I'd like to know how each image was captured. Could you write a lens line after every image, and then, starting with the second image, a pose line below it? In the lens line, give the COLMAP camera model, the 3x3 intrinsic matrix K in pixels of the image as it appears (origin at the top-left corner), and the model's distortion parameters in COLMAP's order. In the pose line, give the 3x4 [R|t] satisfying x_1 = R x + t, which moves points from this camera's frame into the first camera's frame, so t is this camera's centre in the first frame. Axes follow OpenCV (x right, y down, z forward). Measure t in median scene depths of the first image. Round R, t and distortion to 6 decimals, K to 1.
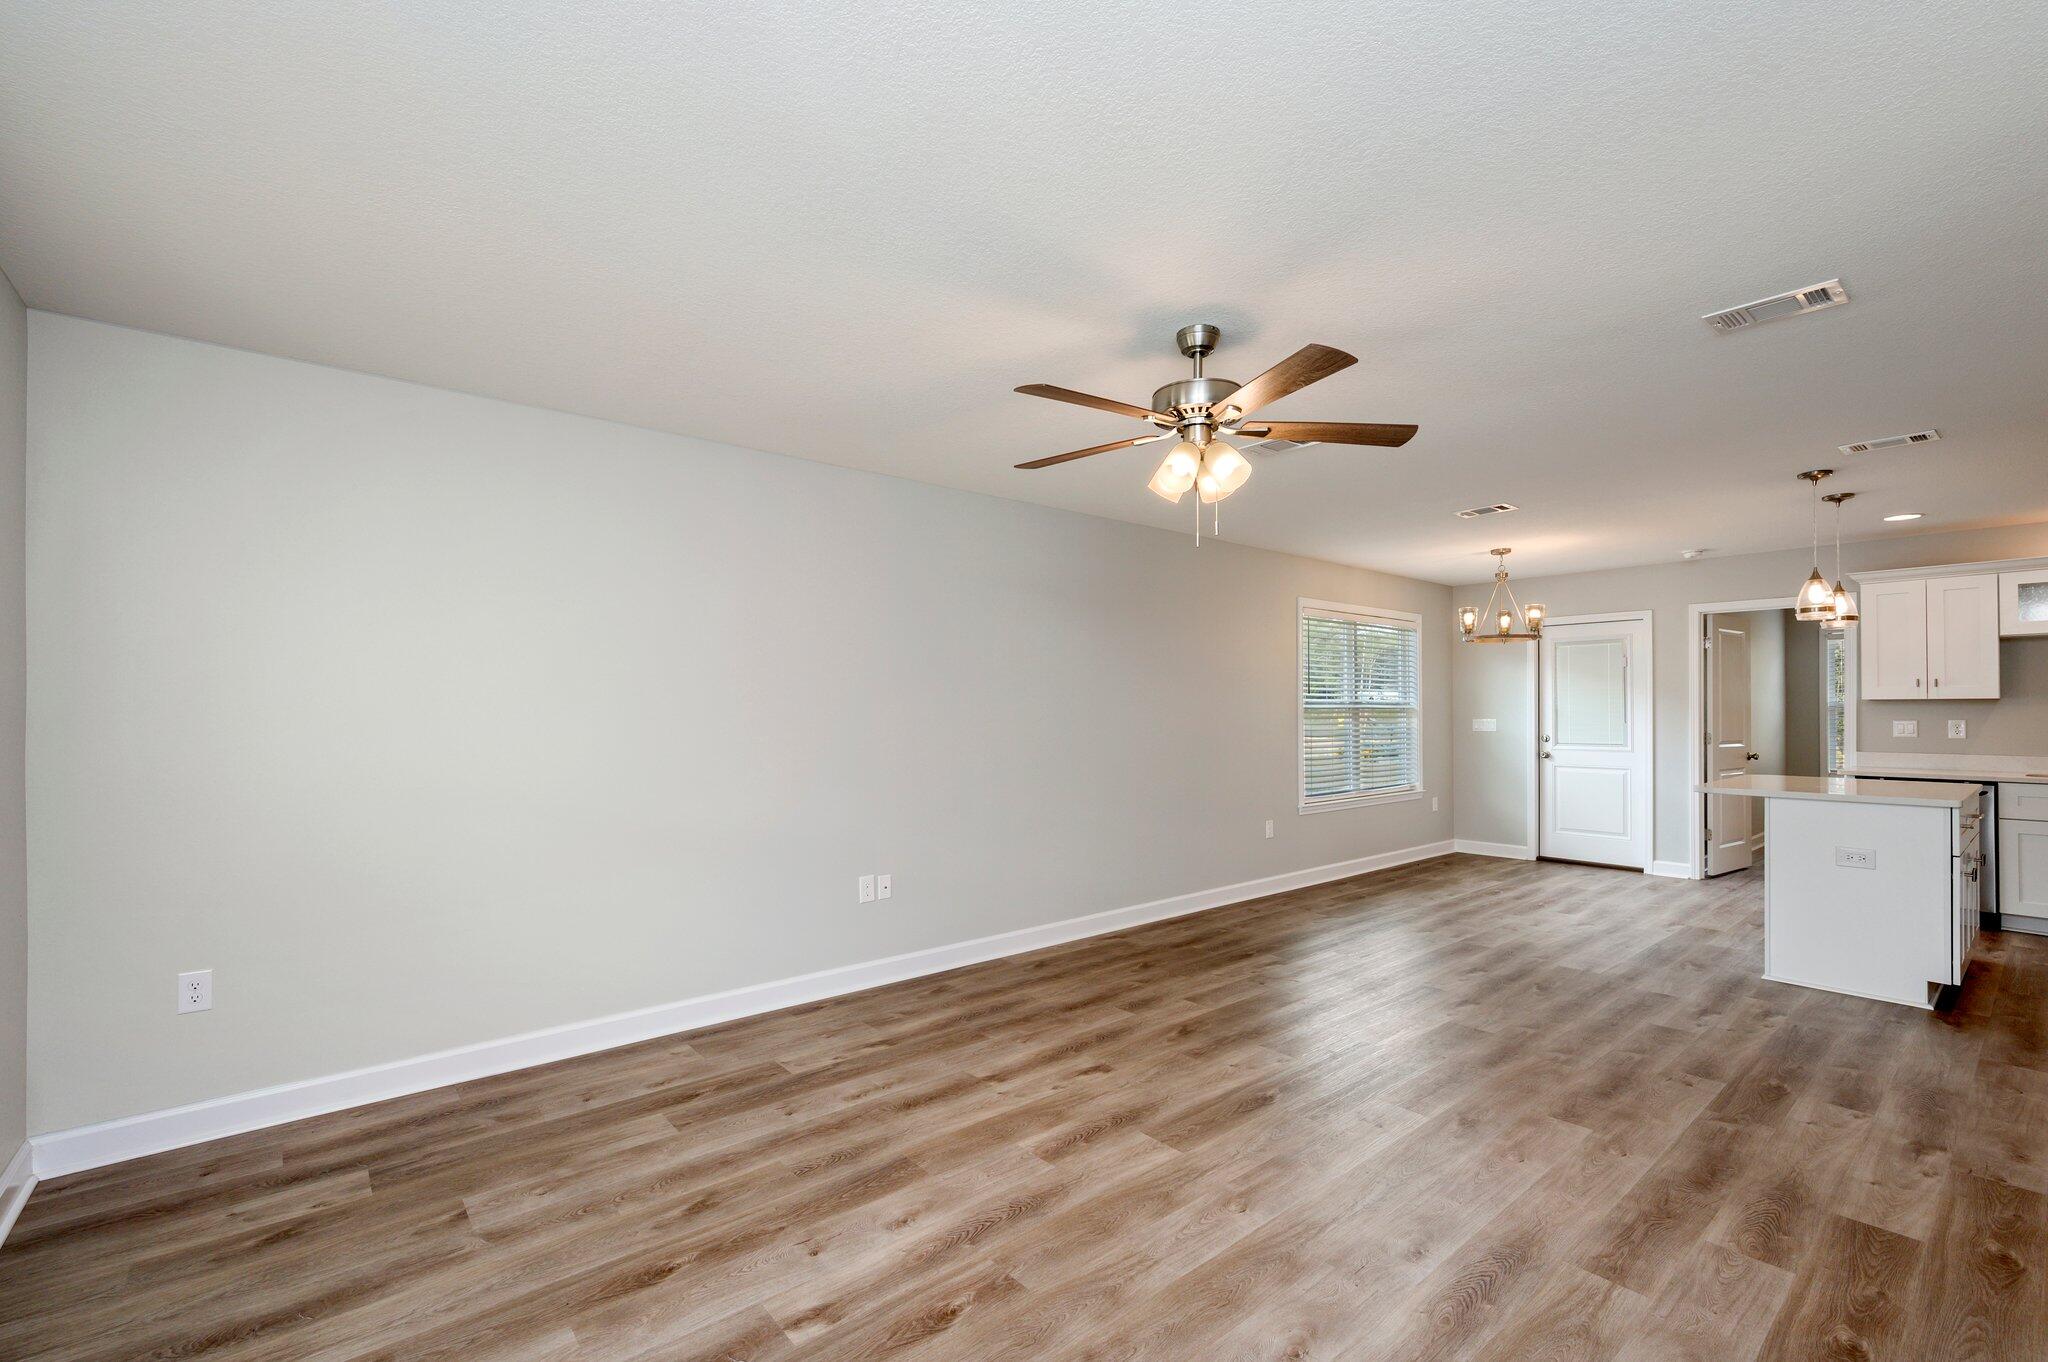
lens RADIAL K [[881.5, 0, 1029.2], [0, 881.5, 693.3], [0, 0, 1]] dist [-0.001200, 0.000590]
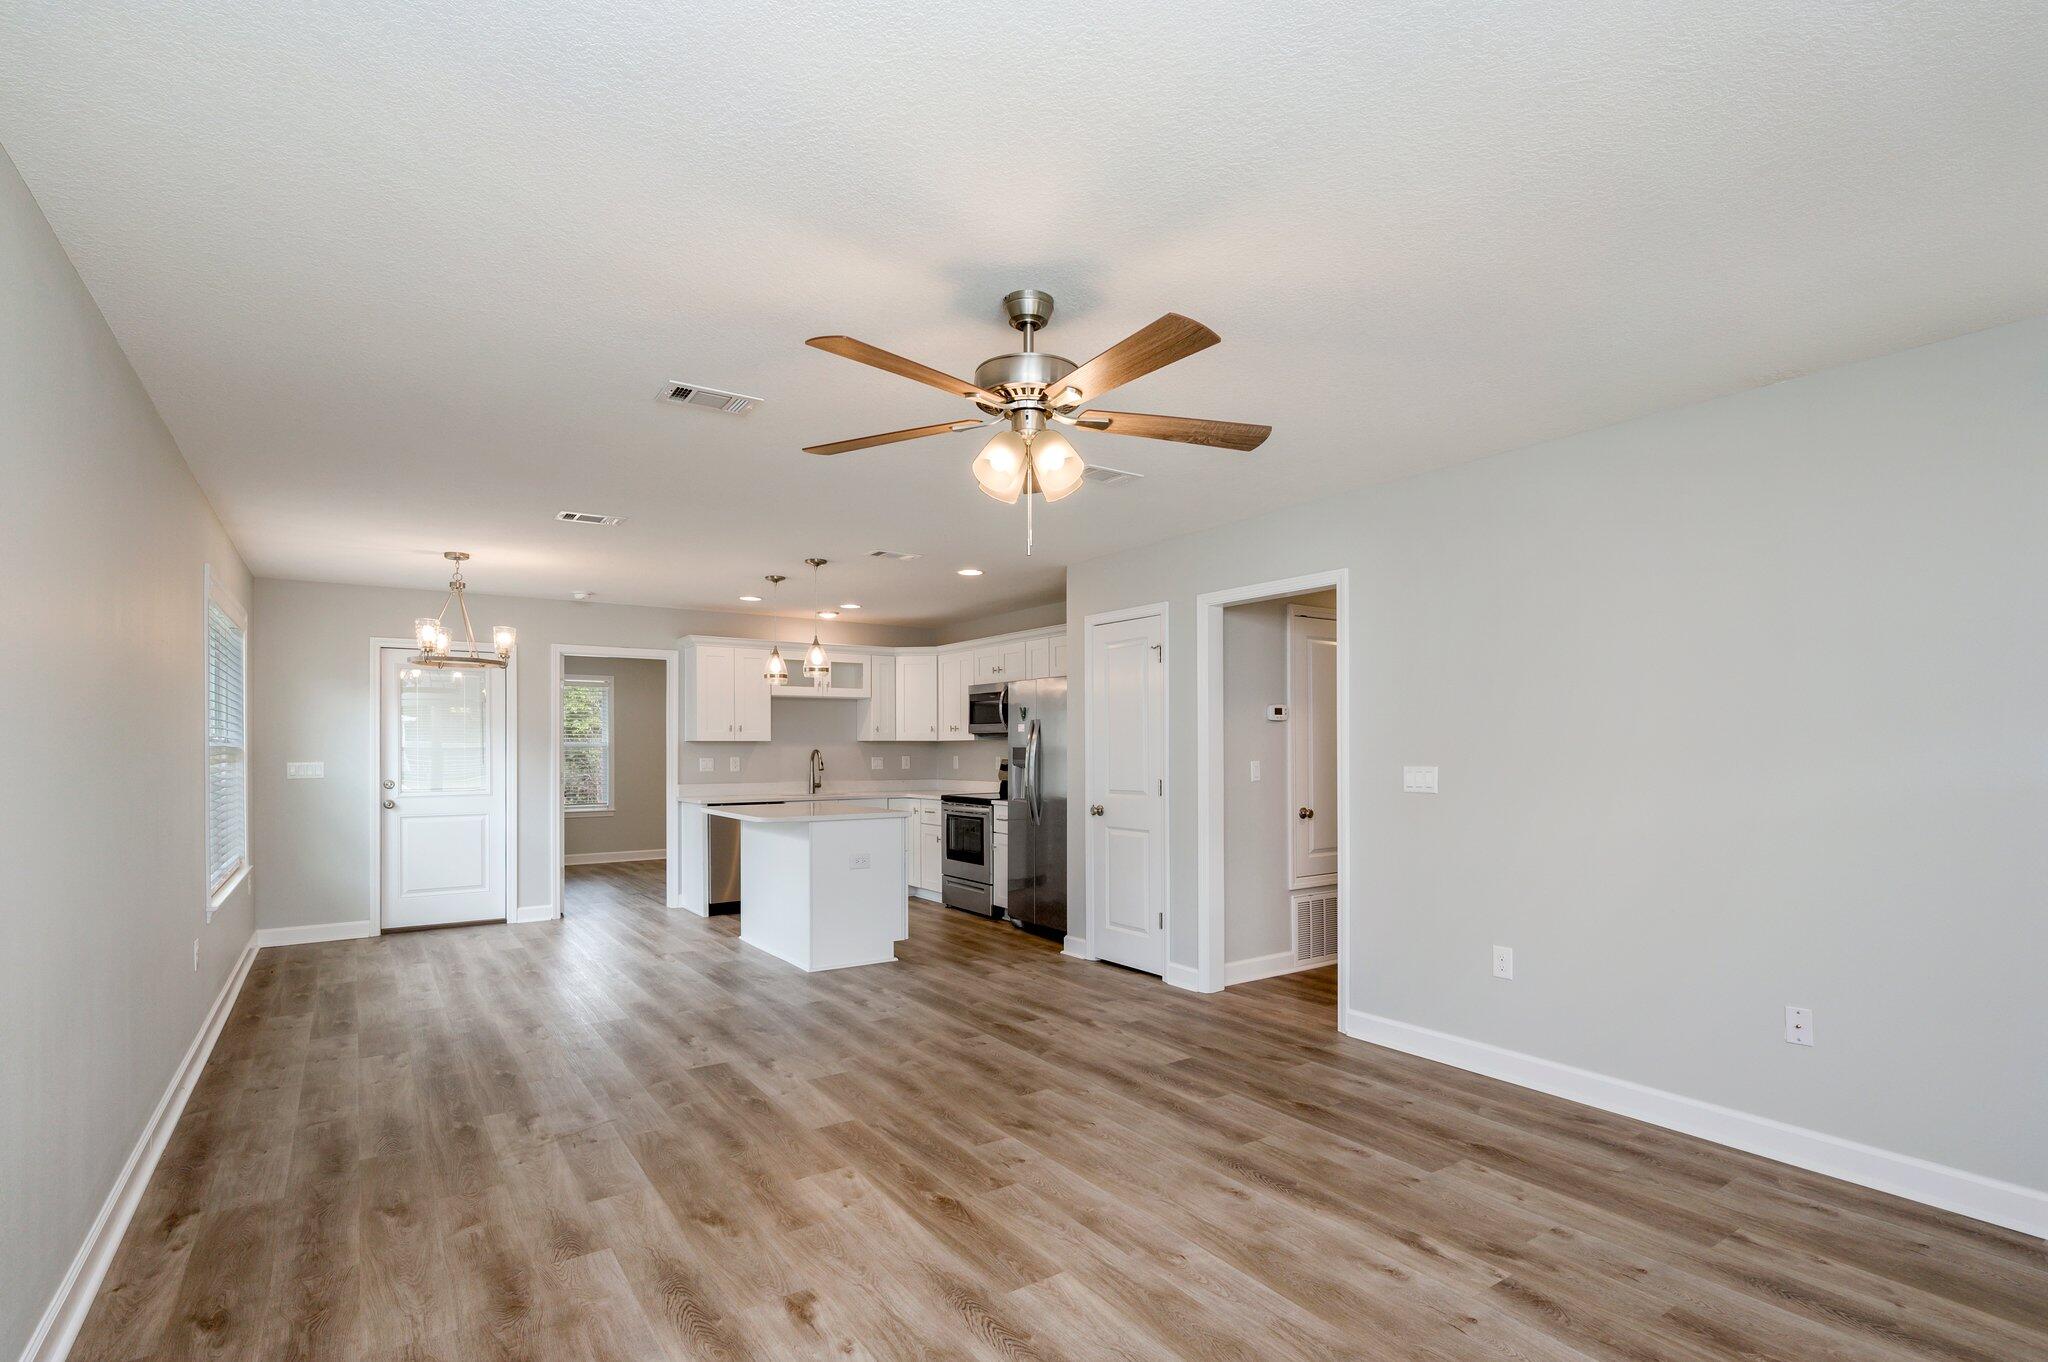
lens RADIAL K [[966.9, 0, 1036.2], [0, 966.9, 738.5], [0, 0, 1]] dist [-0.001186, 0.000056]
pose [[0.099674, 0.011314, 0.994956, -0.559468], [-0.018719, 0.999780, -0.009494, 0.012733], [-0.994844, -0.017678, 0.099864, 0.693088]]
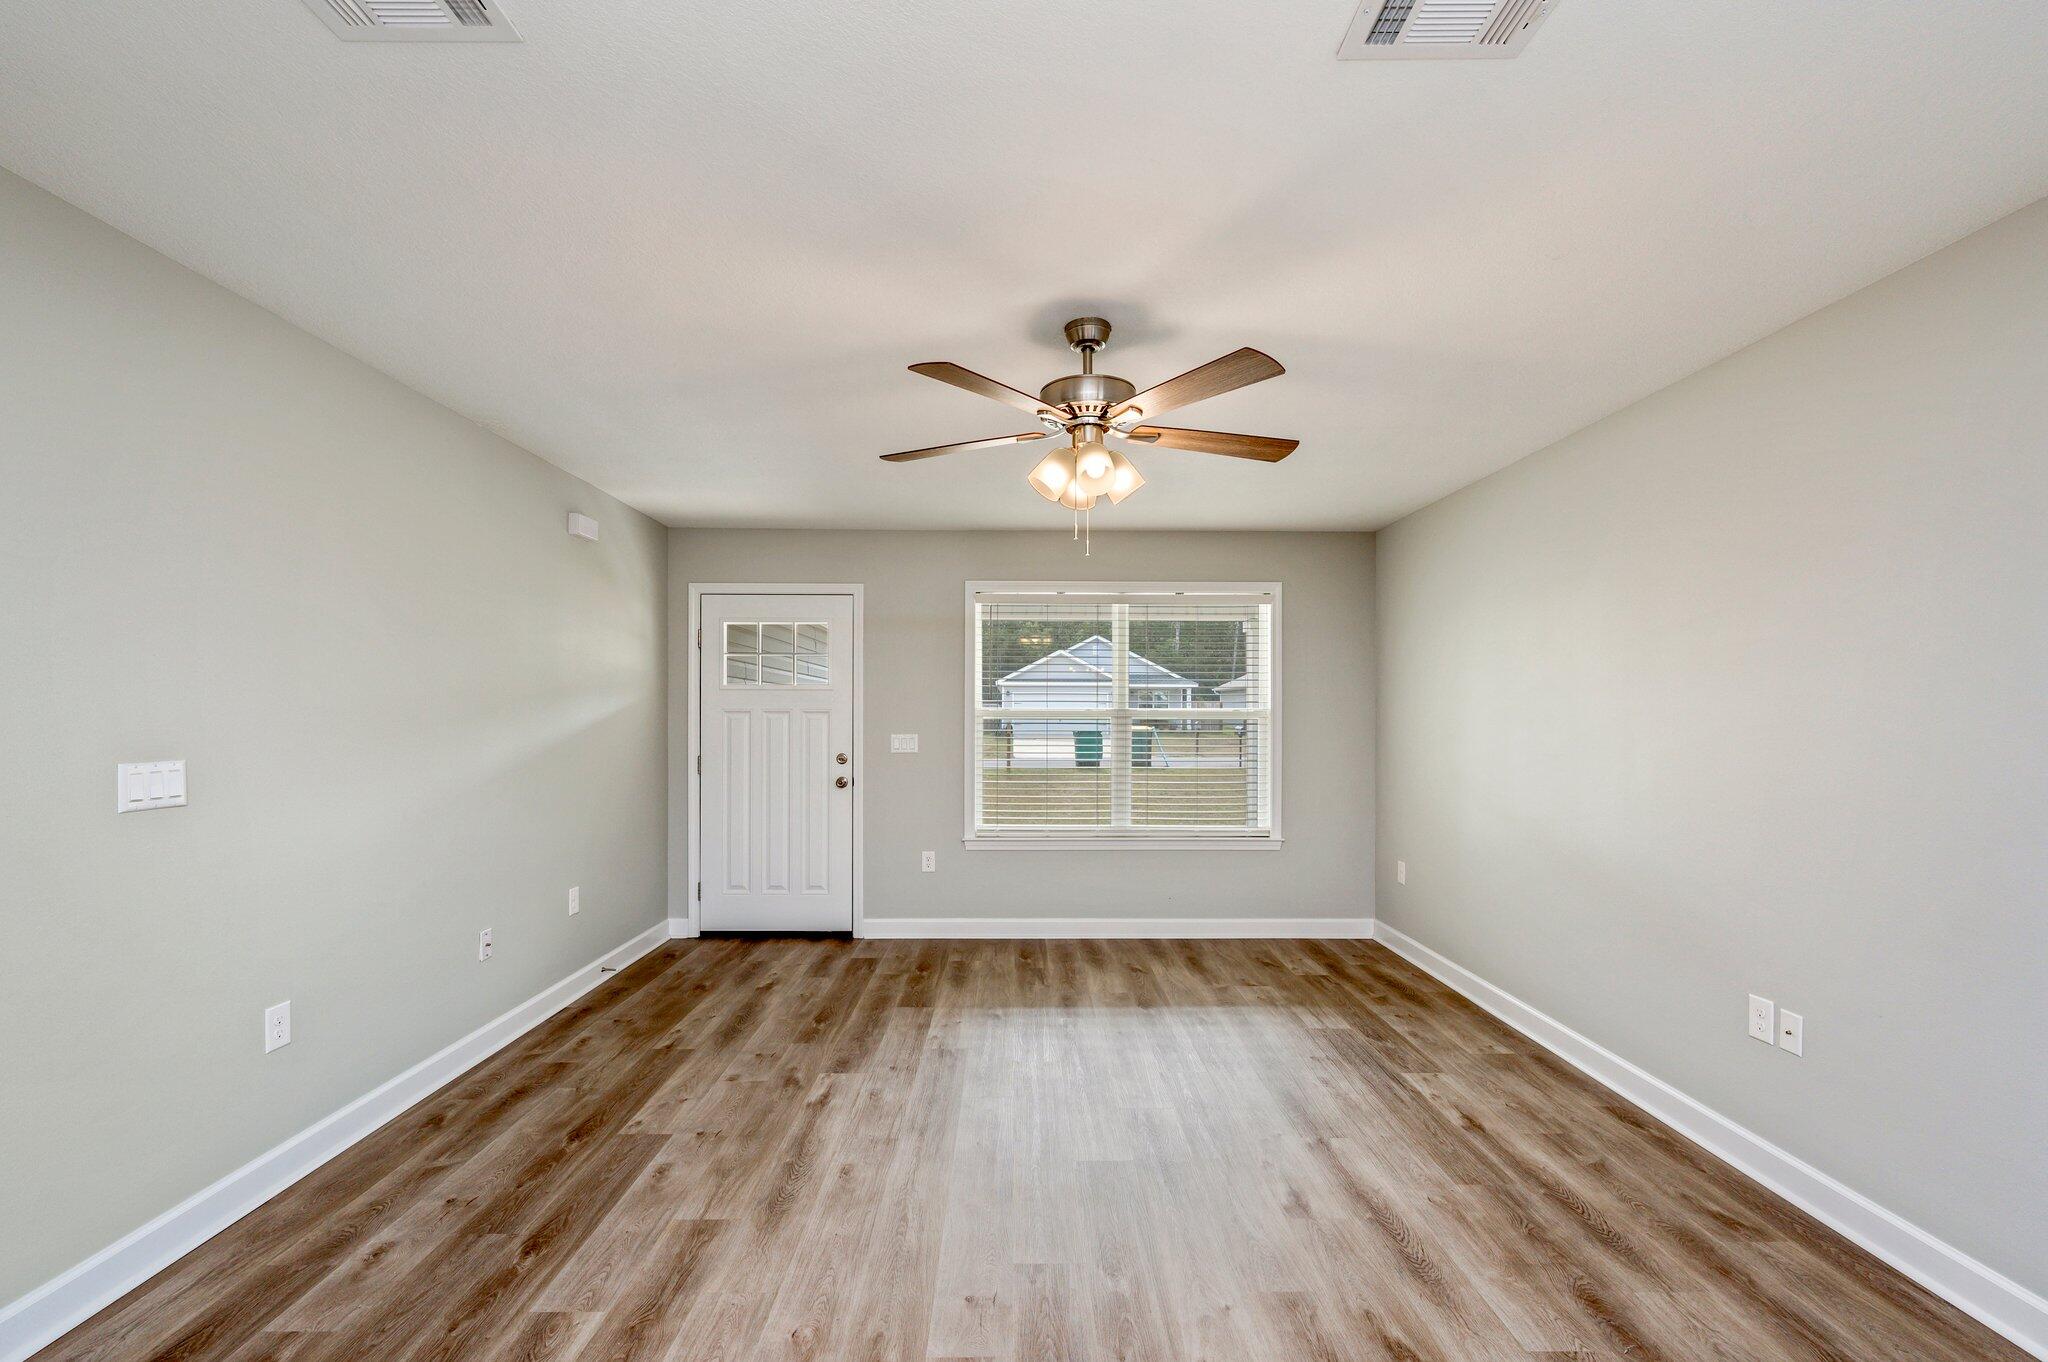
lens RADIAL K [[881.5, 0, 1015.9], [0, 881.5, 698.8], [0, 0, 1]] dist [-0.001200, 0.000590]
pose [[-0.648292, -0.010453, -0.761320, 0.735708], [0.015492, 0.999518, -0.026915, 0.009704], [0.761234, -0.029243, -0.647818, 1.194625]]
